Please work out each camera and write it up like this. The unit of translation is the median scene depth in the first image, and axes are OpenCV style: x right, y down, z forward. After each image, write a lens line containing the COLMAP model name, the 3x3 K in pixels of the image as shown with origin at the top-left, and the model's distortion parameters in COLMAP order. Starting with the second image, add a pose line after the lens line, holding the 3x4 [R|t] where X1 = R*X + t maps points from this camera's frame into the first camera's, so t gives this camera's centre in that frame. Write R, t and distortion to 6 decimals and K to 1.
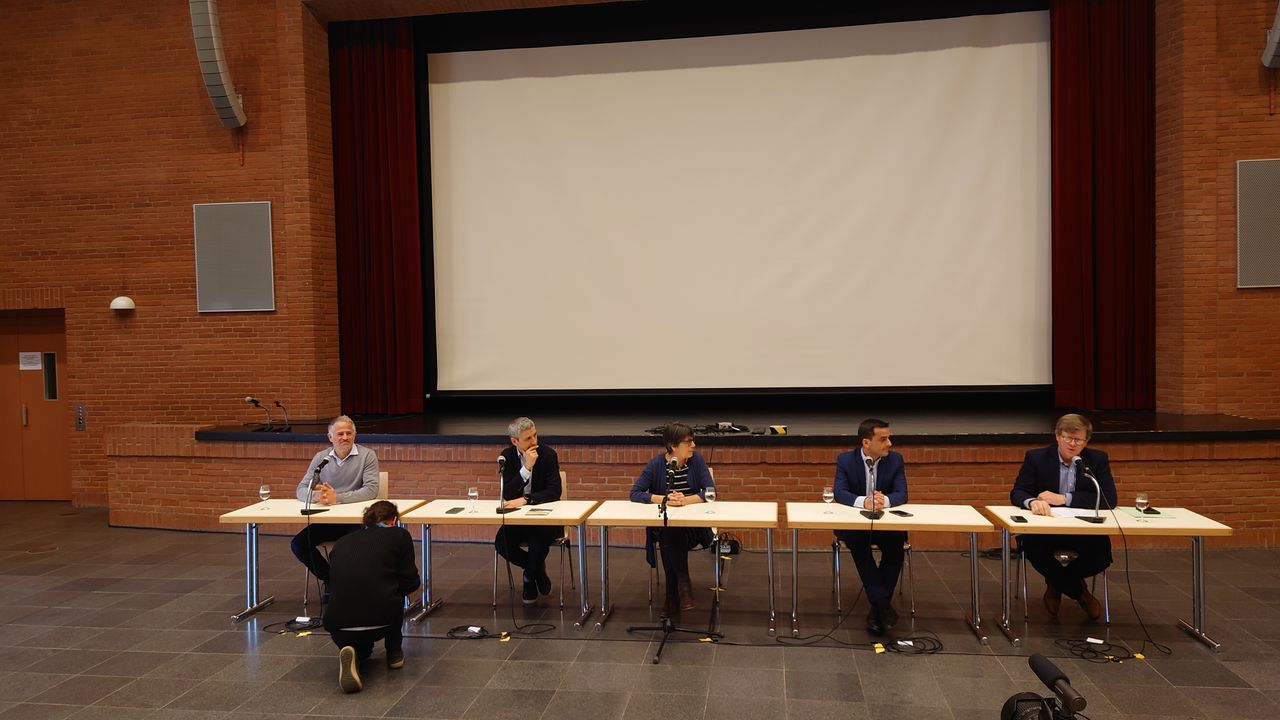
lens RADIAL K [[904.3, 0, 644.1], [0, 904.3, 361.5], [0, 0, 1]] dist [0.089034, -0.102061]
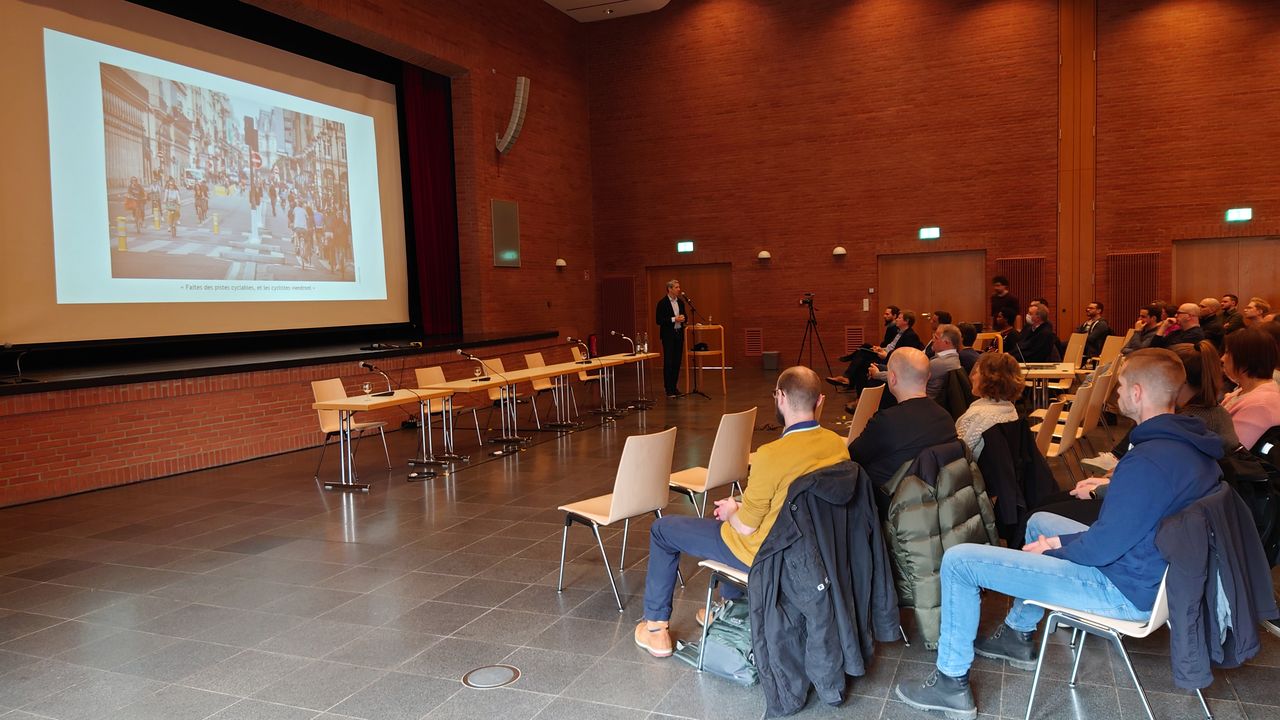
lens RADIAL K [[904.3, 0, 644.1], [0, 904.3, 361.5], [0, 0, 1]] dist [0.089034, -0.102061]
pose [[0.258057, -0.057139, 0.964439, -1.068573], [0.057249, 0.997400, 0.043773, 0.051586], [-0.964432, 0.043917, 0.260657, 0.213628]]
